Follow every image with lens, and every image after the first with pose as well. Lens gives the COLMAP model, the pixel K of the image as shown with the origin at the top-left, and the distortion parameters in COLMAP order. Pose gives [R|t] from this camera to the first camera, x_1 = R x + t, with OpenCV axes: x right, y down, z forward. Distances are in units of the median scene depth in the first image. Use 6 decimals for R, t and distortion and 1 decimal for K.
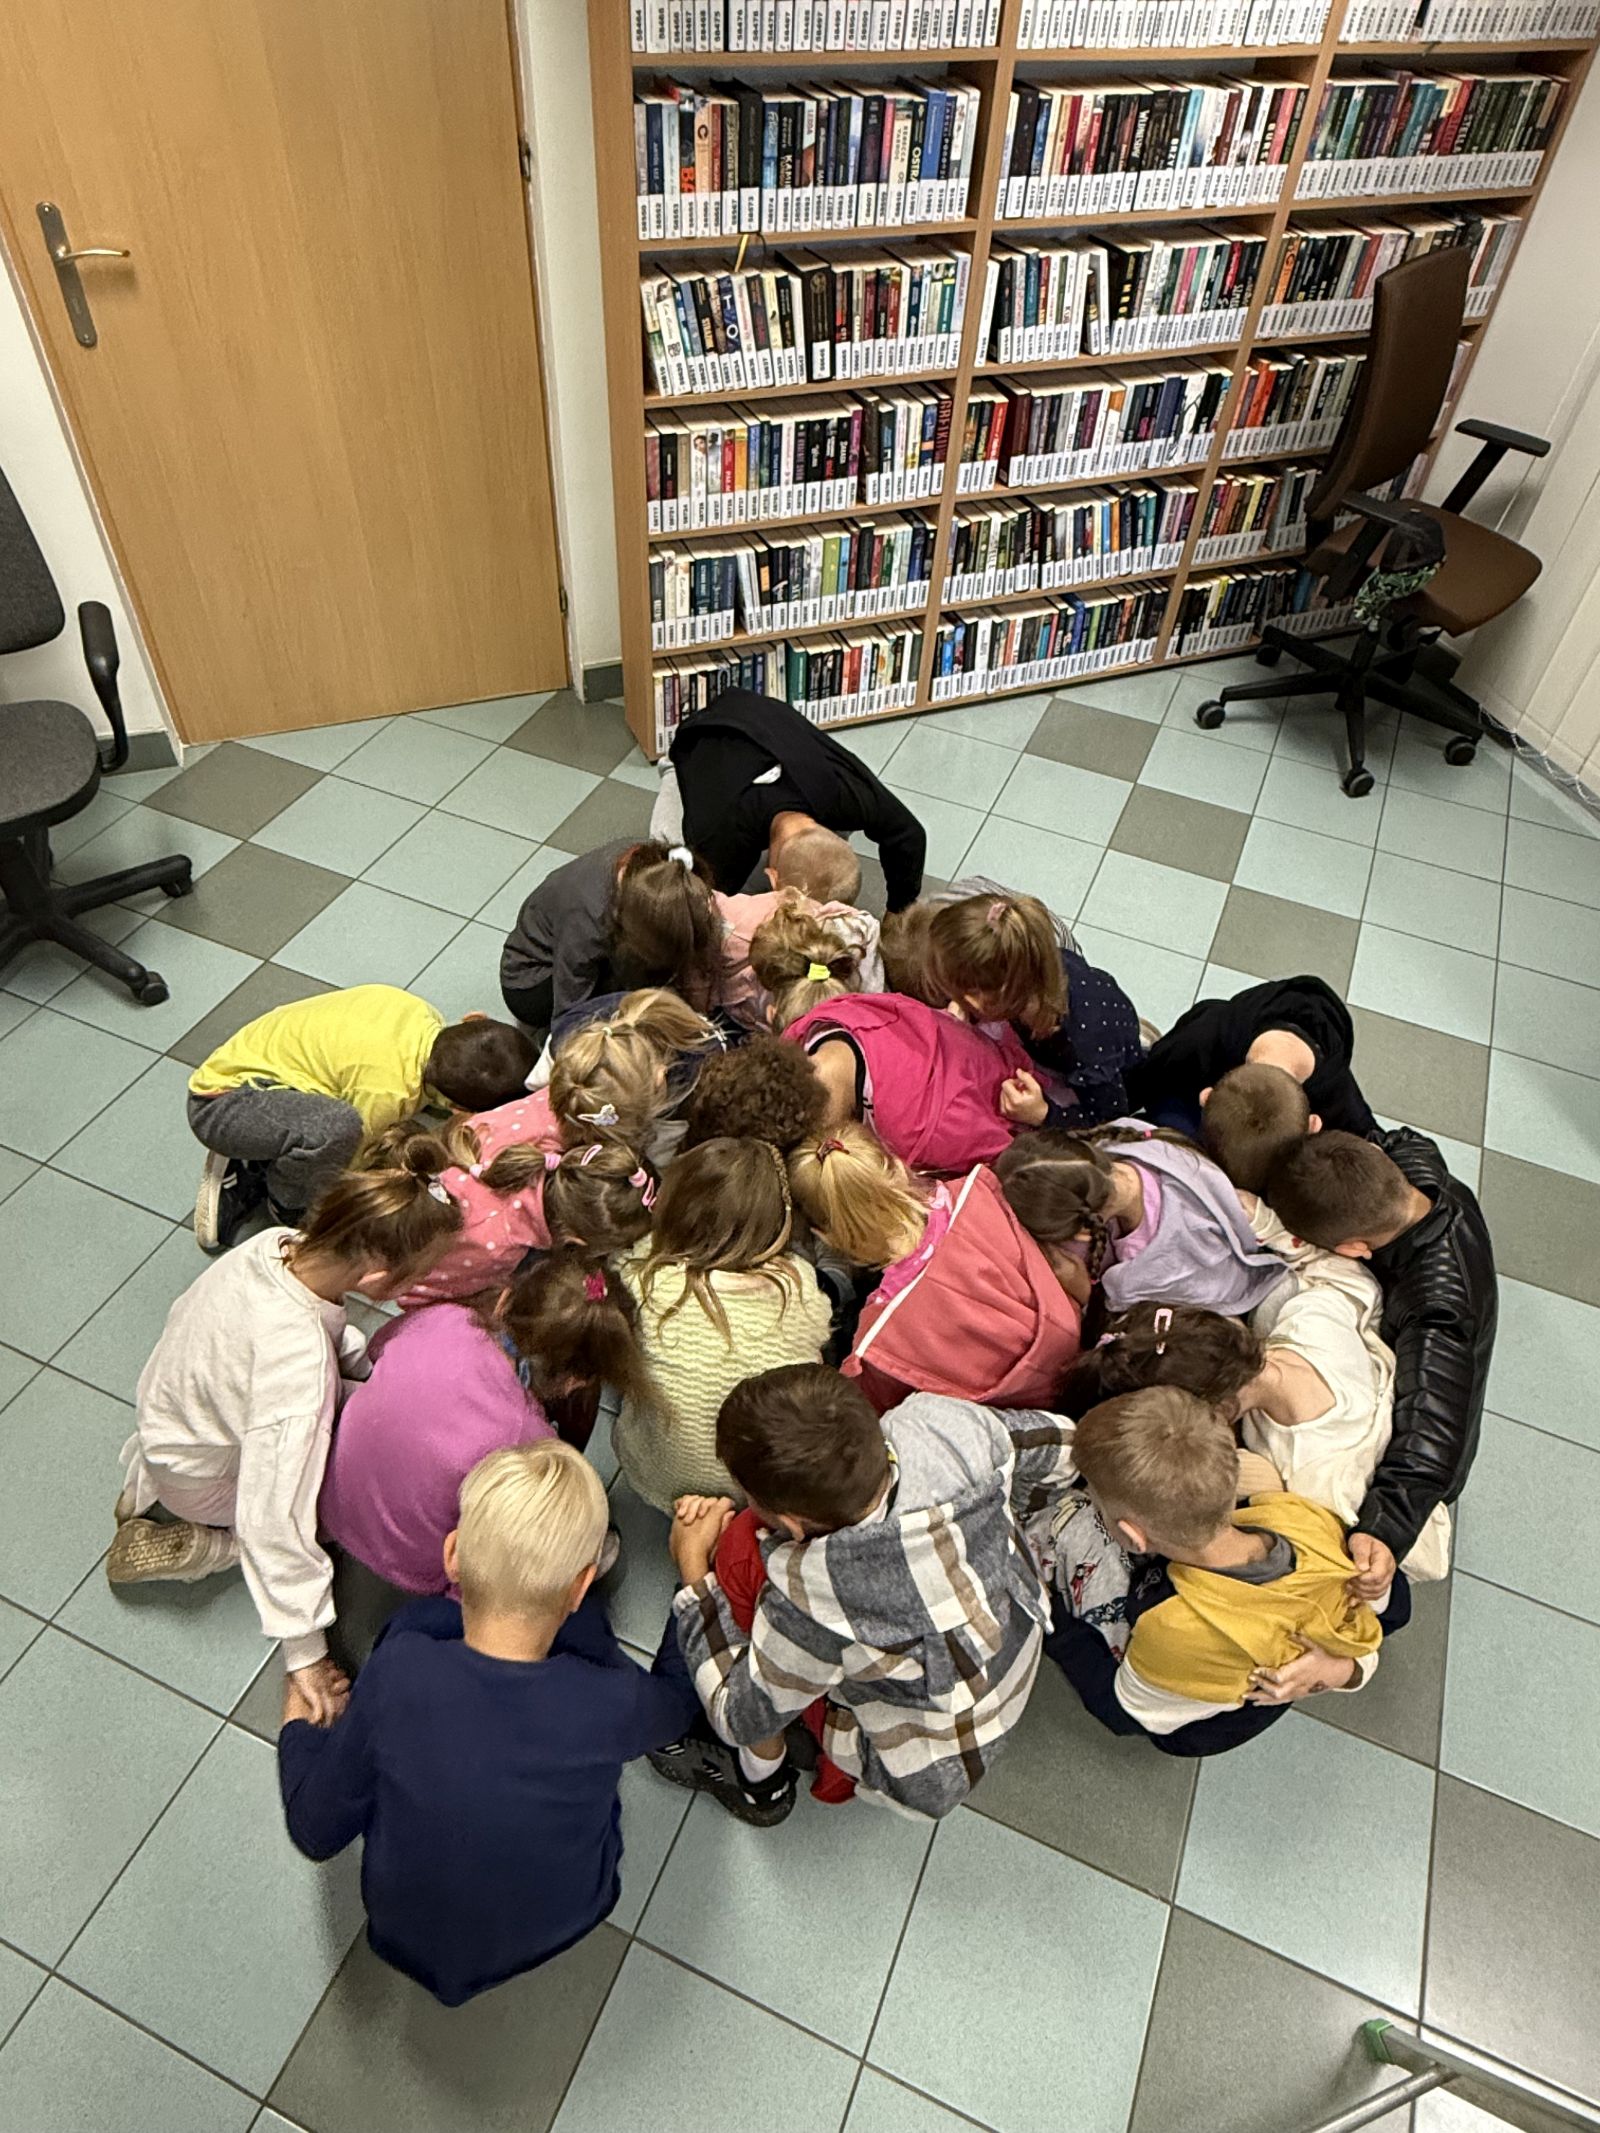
lens RADIAL K [[1302.0, 0, 803.4], [0, 1302.0, 1063.3], [0, 0, 1]] dist [0.001516, -0.001546]
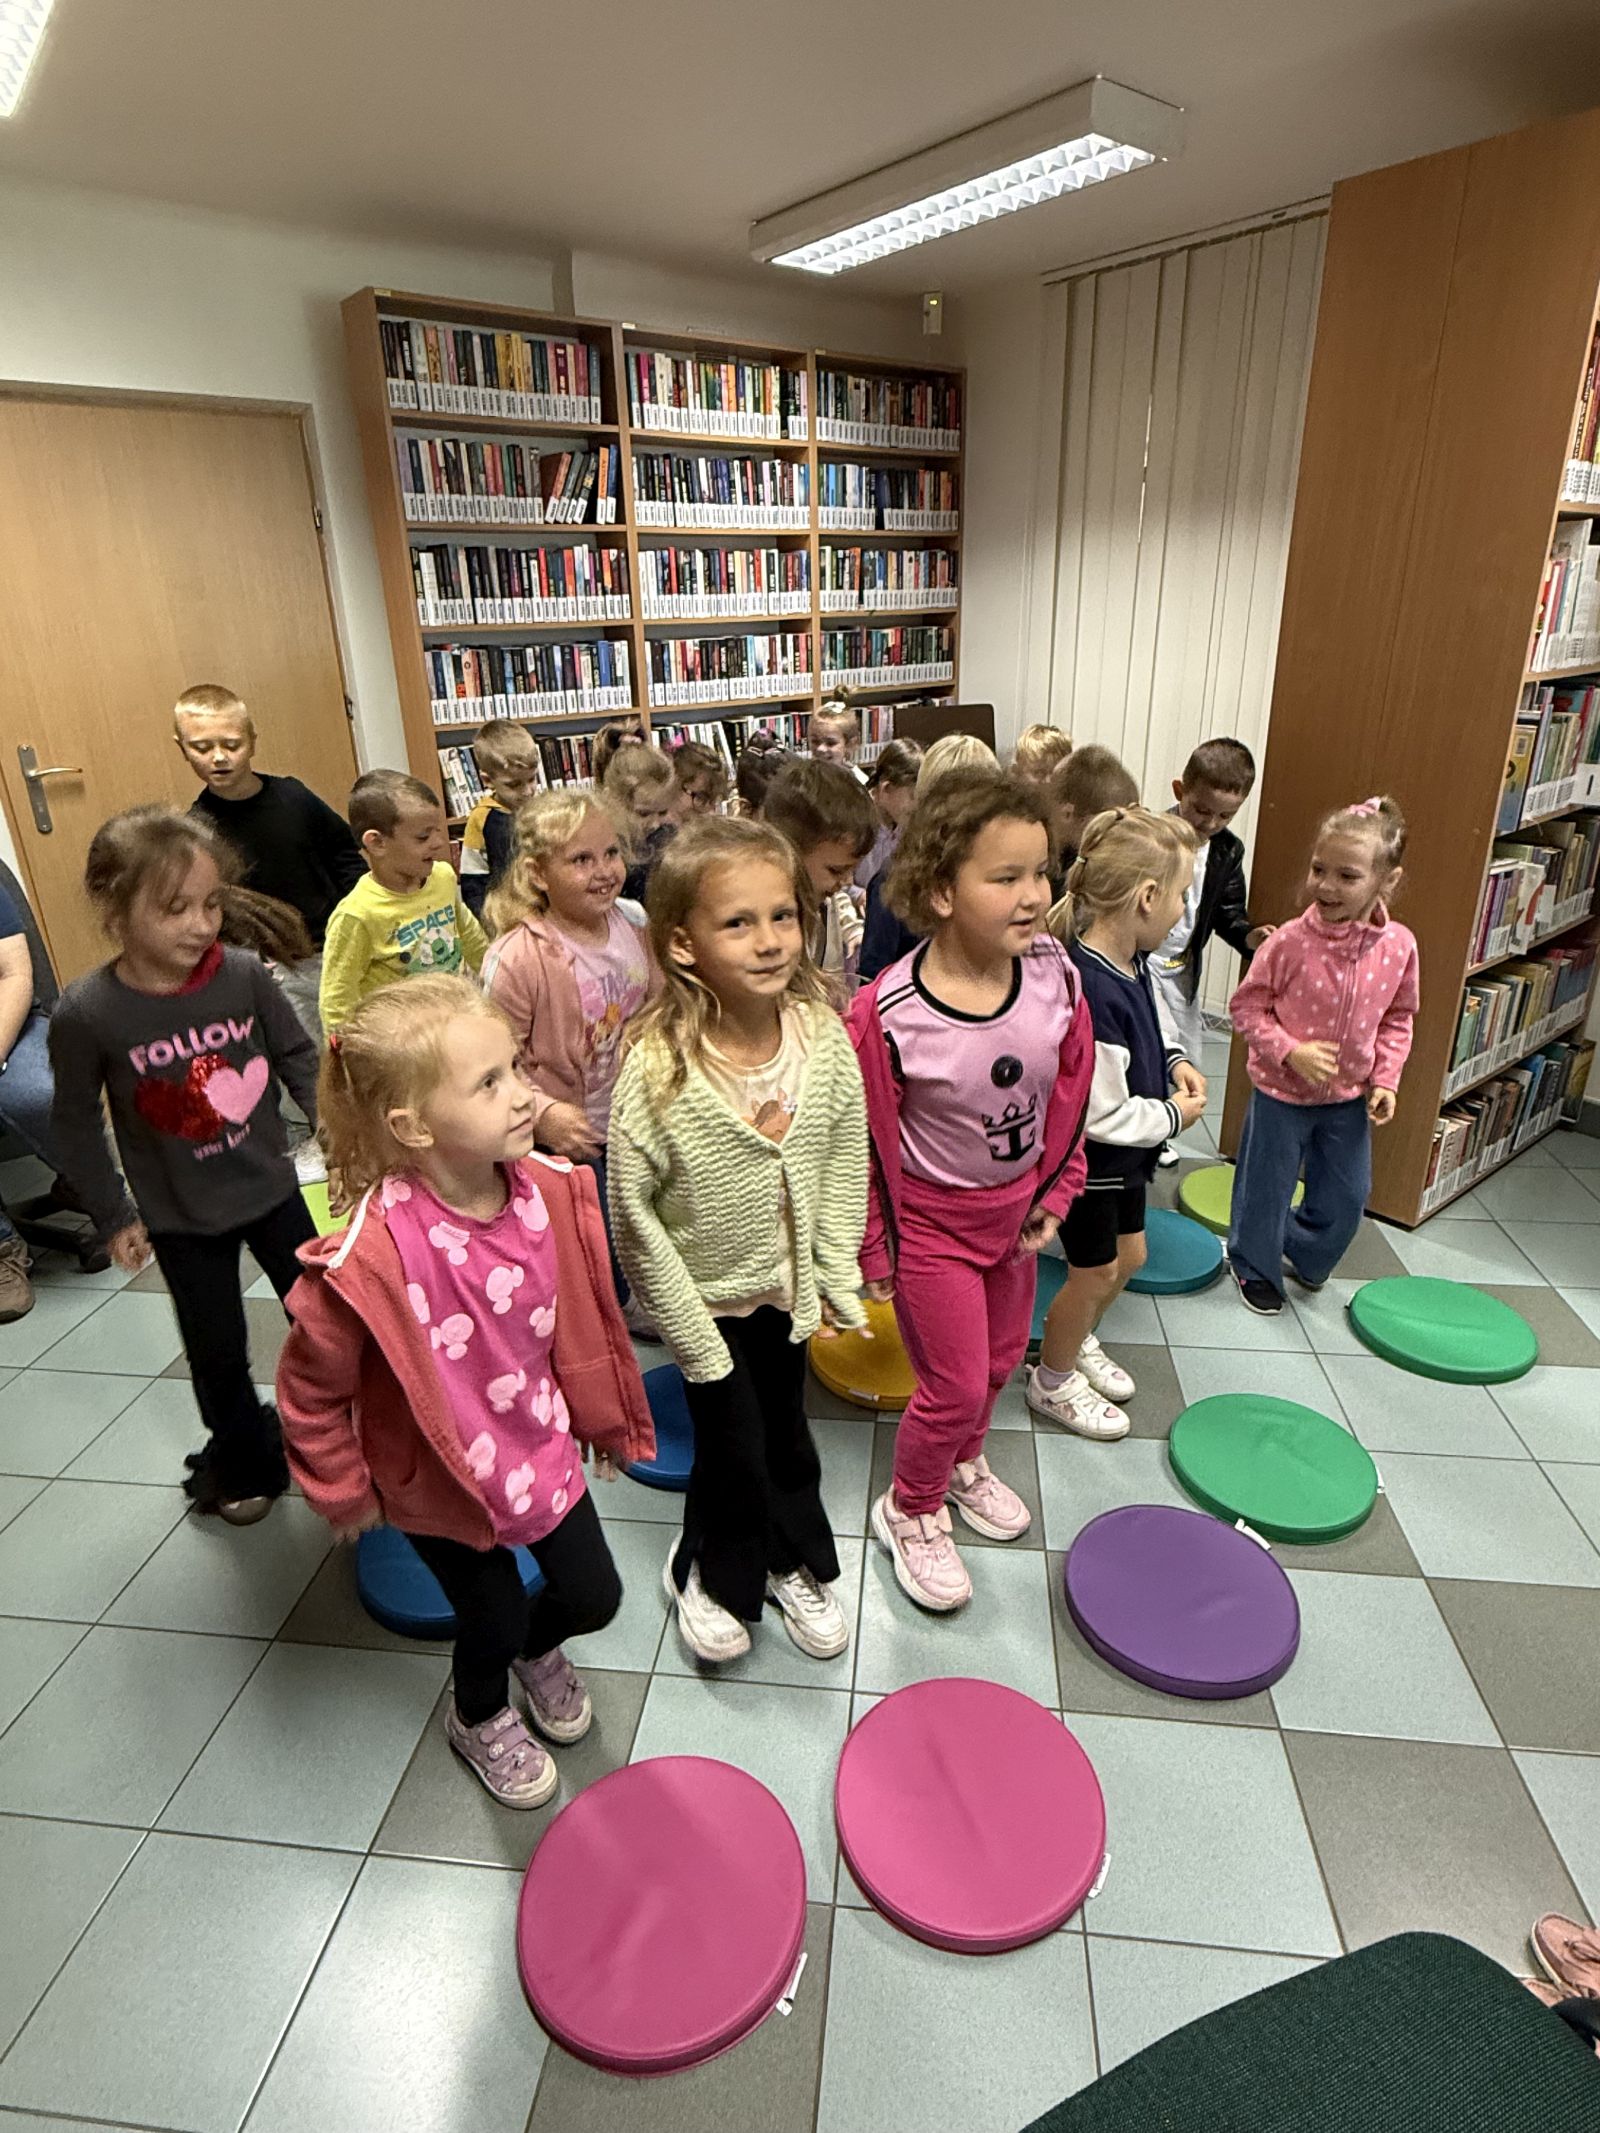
lens RADIAL K [[1168.2, 0, 812.9], [0, 1168.2, 1062.3], [0, 0, 1]] dist [-0.000388, 0.001528]
pose [[0.956100, -0.171946, 0.237293, -0.080653], [0.255389, 0.886009, -0.386994, 0.359767], [-0.143702, 0.430607, 0.891026, -0.150396]]
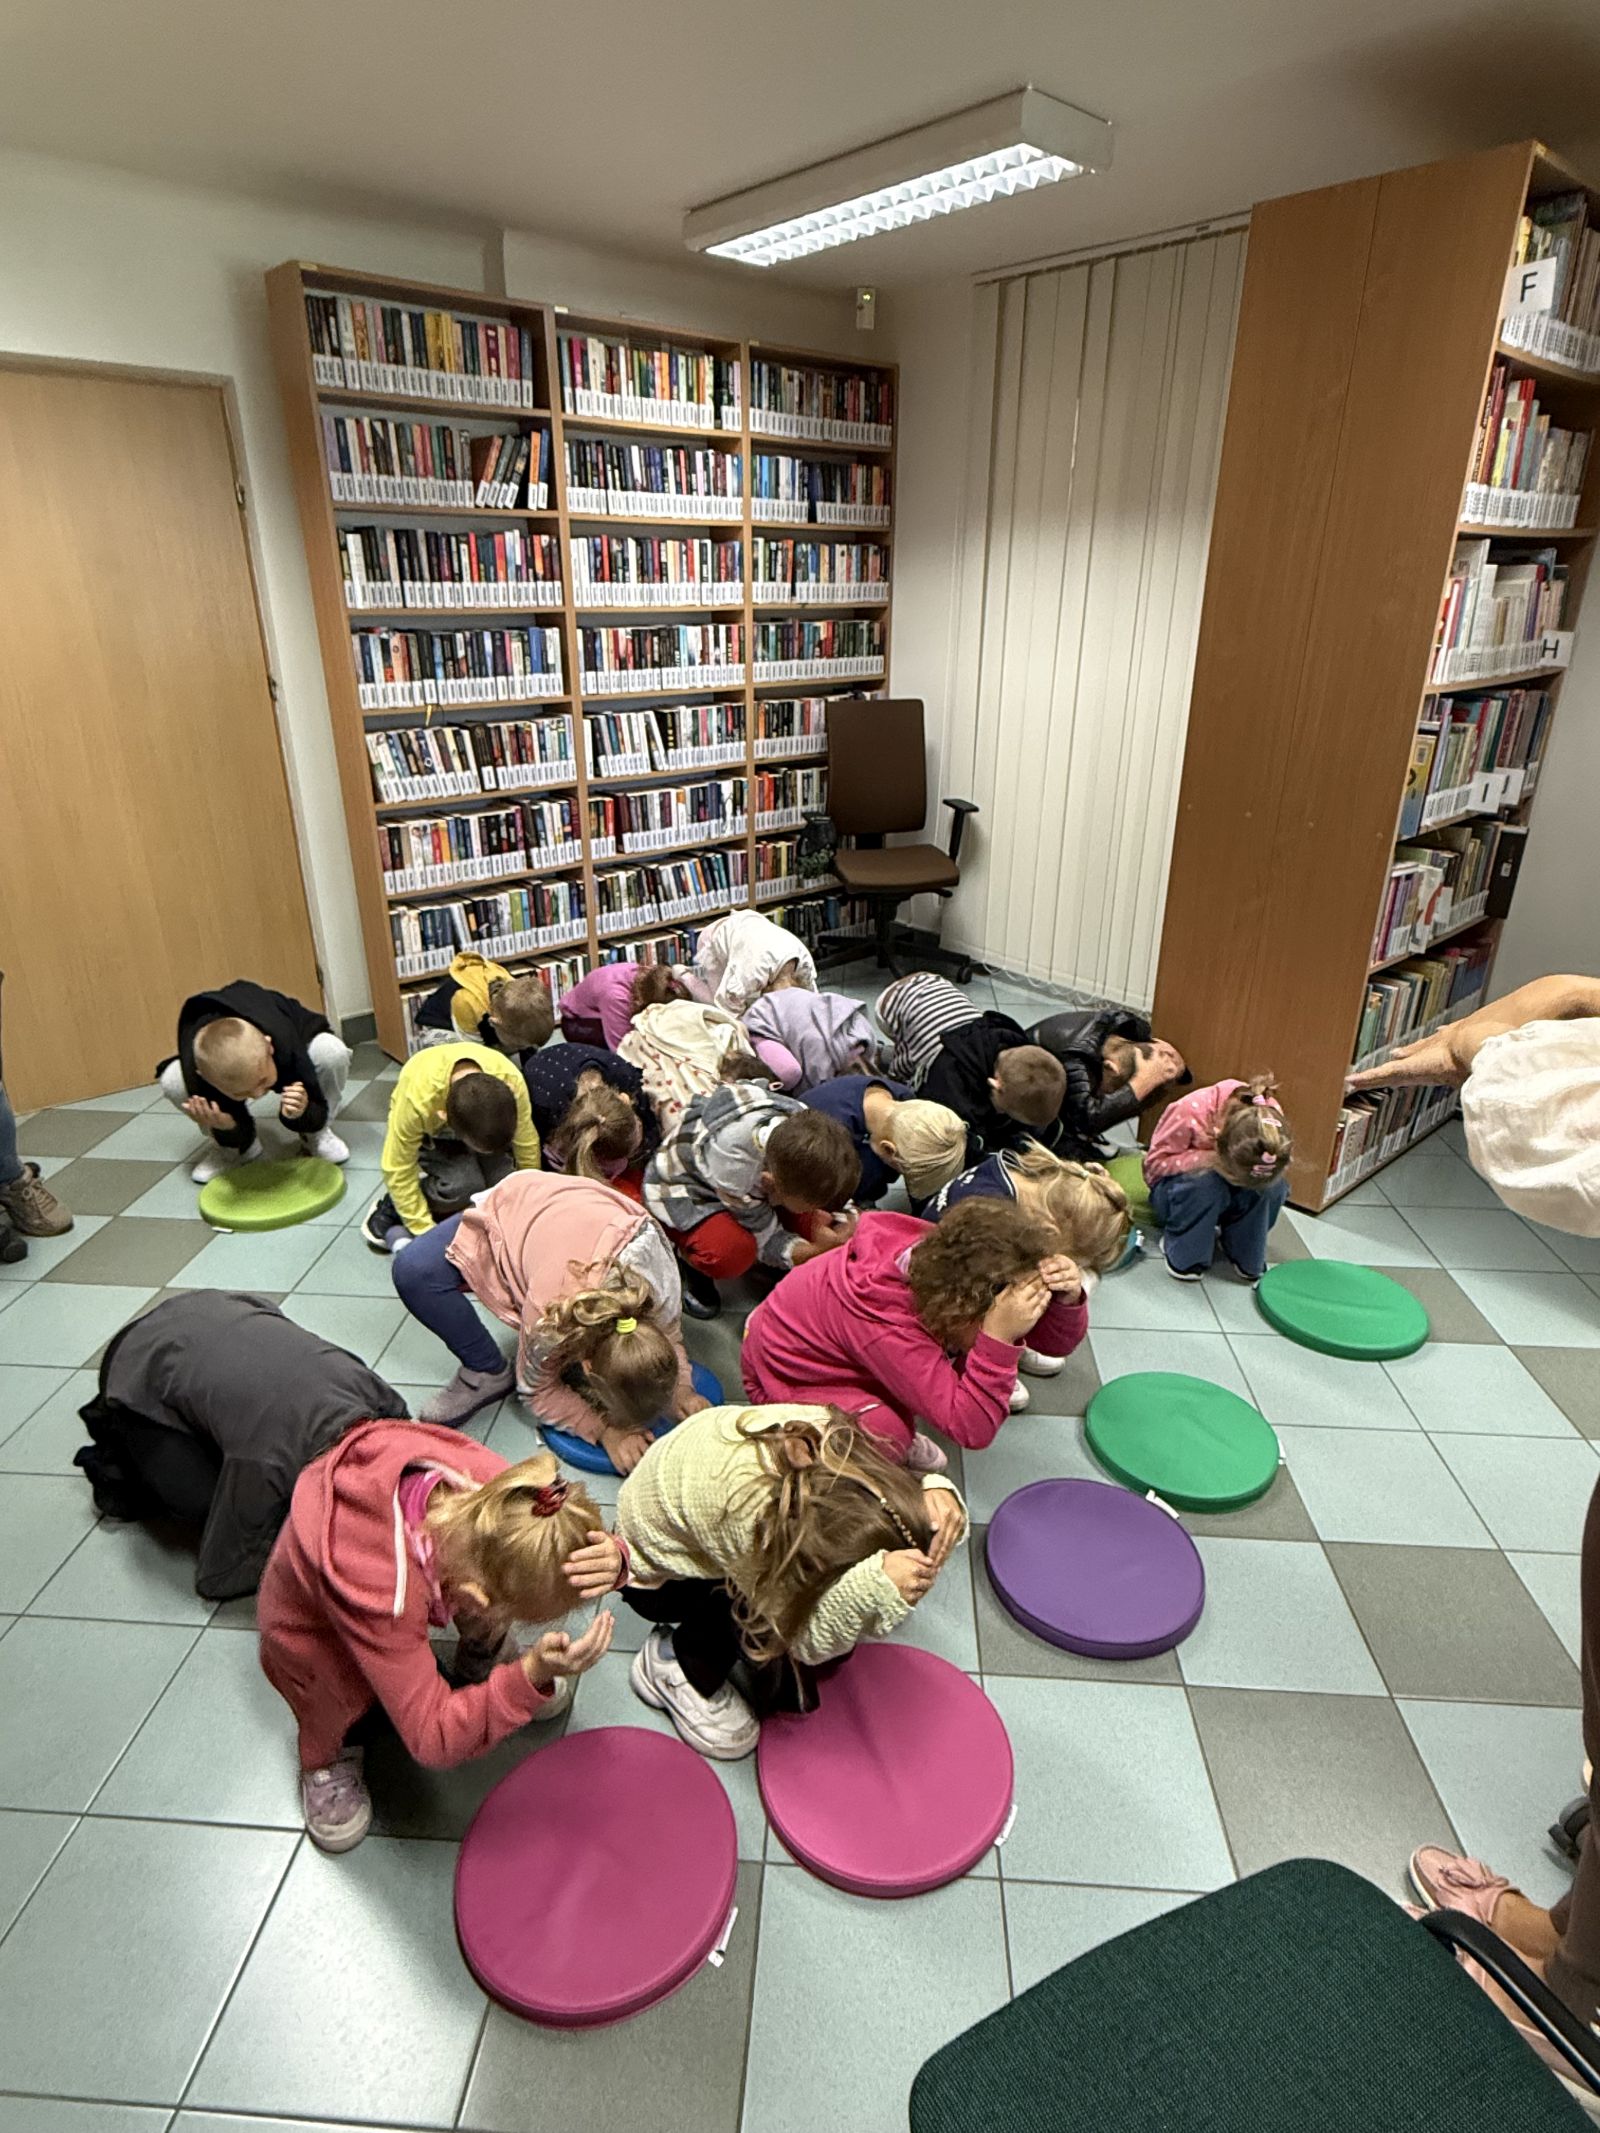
lens RADIAL K [[1168.2, 0, 811.5], [0, 1168.2, 1070.8], [0, 0, 1]] dist [-0.000388, 0.001528]
pose [[0.941129, -0.172627, 0.290648, -0.086841], [0.273765, 0.893598, -0.355719, 0.364331], [-0.198315, 0.414346, 0.888250, -0.167487]]
